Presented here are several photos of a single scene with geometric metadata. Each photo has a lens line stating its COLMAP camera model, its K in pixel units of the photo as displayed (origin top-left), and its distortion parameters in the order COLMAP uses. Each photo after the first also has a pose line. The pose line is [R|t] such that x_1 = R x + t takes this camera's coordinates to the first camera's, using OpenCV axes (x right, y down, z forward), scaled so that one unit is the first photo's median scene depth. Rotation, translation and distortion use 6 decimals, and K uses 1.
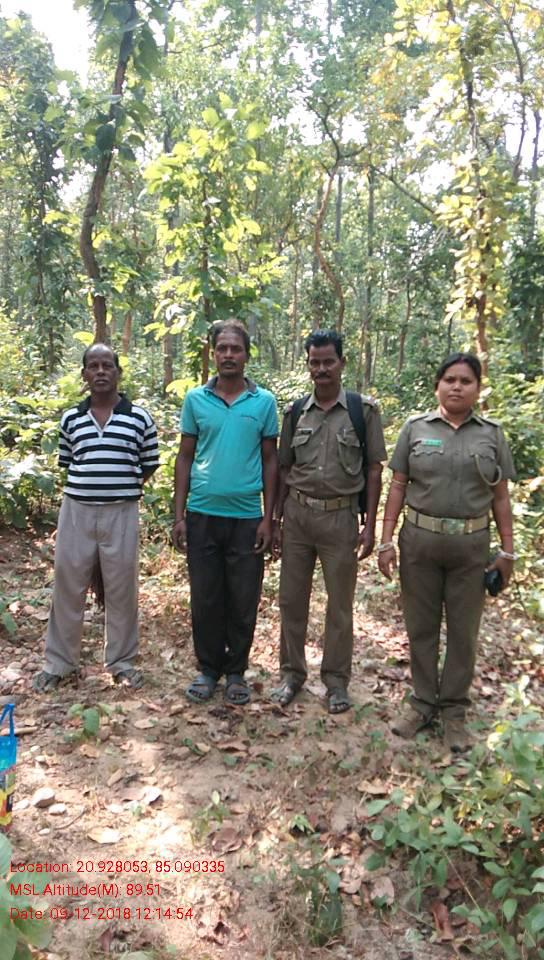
lens RADIAL K [[718.9, 0, 274.1], [0, 718.9, 493.3], [0, 0, 1]] dist [0.039432, -0.084410]
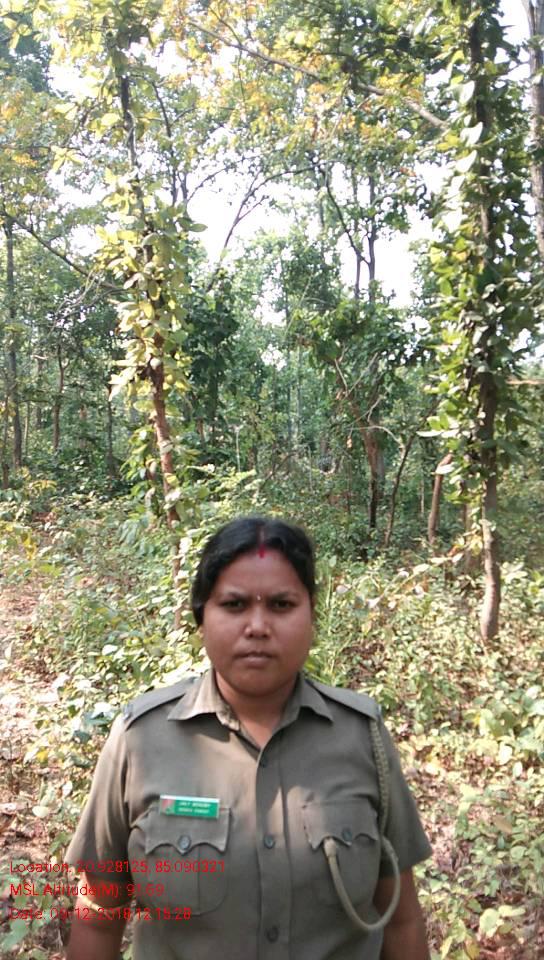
lens RADIAL K [[718.9, 0, 274.1], [0, 718.9, 493.3], [0, 0, 1]] dist [0.039432, -0.084410]
pose [[0.895939, -0.044270, 0.441965, 0.060071], [0.085204, 0.993672, -0.073192, -0.075005], [-0.435928, 0.103233, 0.894041, 0.287396]]
